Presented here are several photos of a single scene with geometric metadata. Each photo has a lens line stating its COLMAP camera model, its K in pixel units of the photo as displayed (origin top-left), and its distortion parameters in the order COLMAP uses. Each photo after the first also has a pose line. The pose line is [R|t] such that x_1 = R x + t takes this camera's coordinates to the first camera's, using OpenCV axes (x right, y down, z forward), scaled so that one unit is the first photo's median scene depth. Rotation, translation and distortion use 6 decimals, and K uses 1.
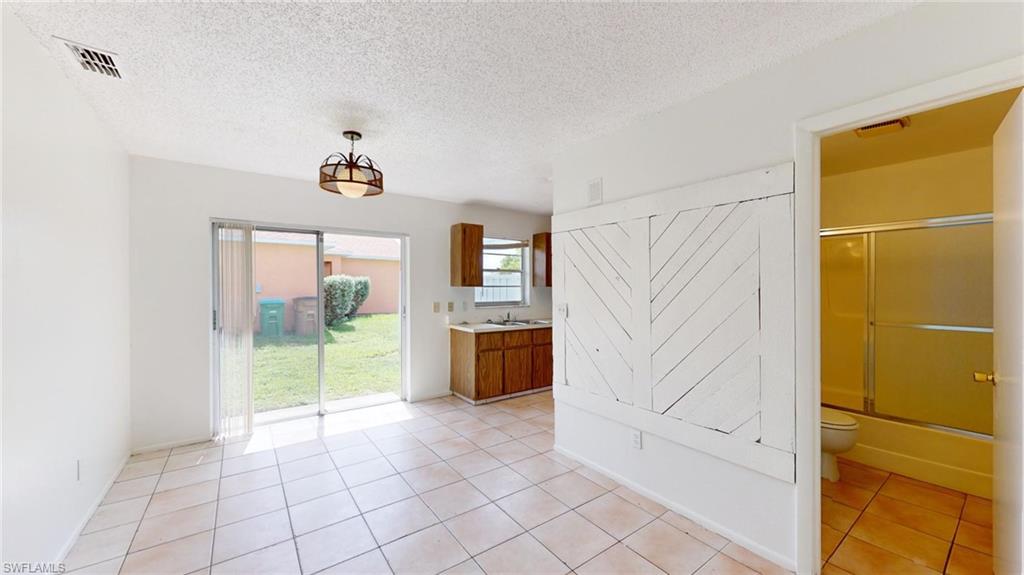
lens RADIAL K [[374.3, 0, 510.6], [0, 374.3, 289.3], [0, 0, 1]] dist [0.003430, 0.000016]
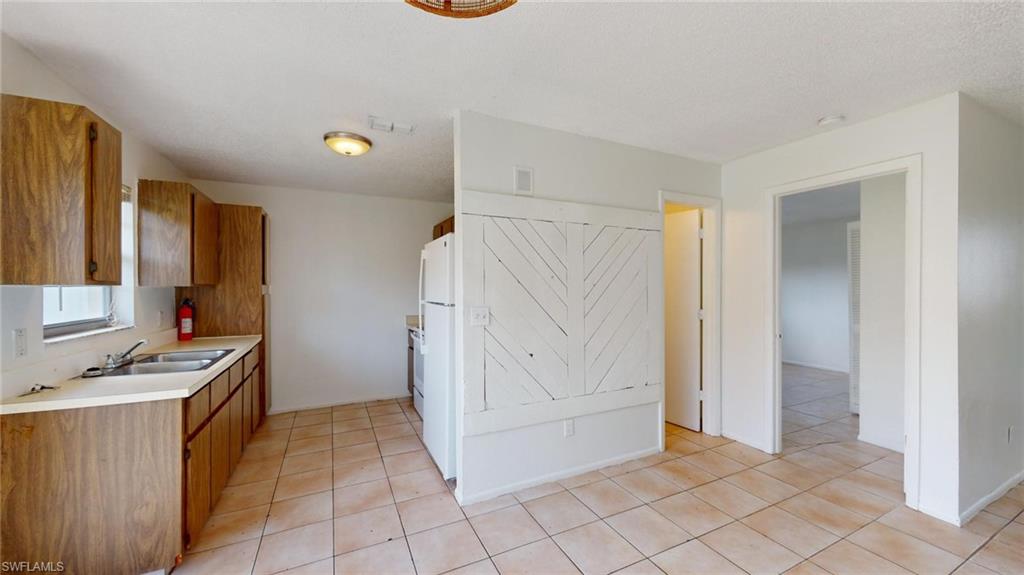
lens RADIAL K [[374.3, 0, 510.6], [0, 374.3, 289.3], [0, 0, 1]] dist [0.003430, 0.000016]
pose [[0.173868, -0.007375, 0.984741, -0.410482], [0.007048, 0.999956, 0.006245, -0.002768], [-0.984744, 0.005855, 0.173912, 0.536999]]
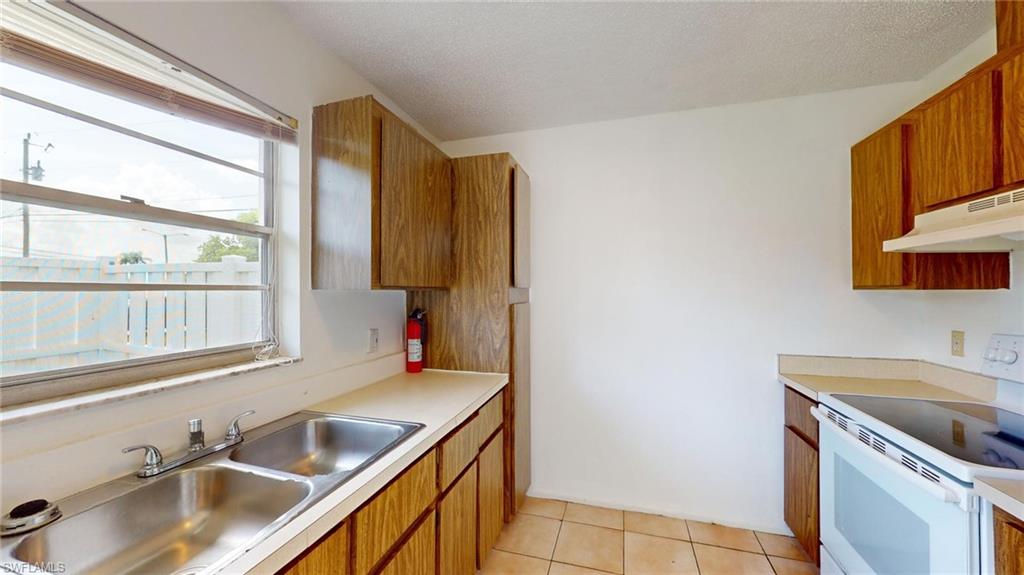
lens RADIAL K [[374.3, 0, 510.6], [0, 374.3, 289.3], [0, 0, 1]] dist [0.003430, 0.000016]
pose [[0.793003, 0.002153, 0.609214, 0.006313], [0.004526, 0.999945, -0.009424, -0.004416], [-0.609201, 0.010231, 0.792950, 0.832315]]
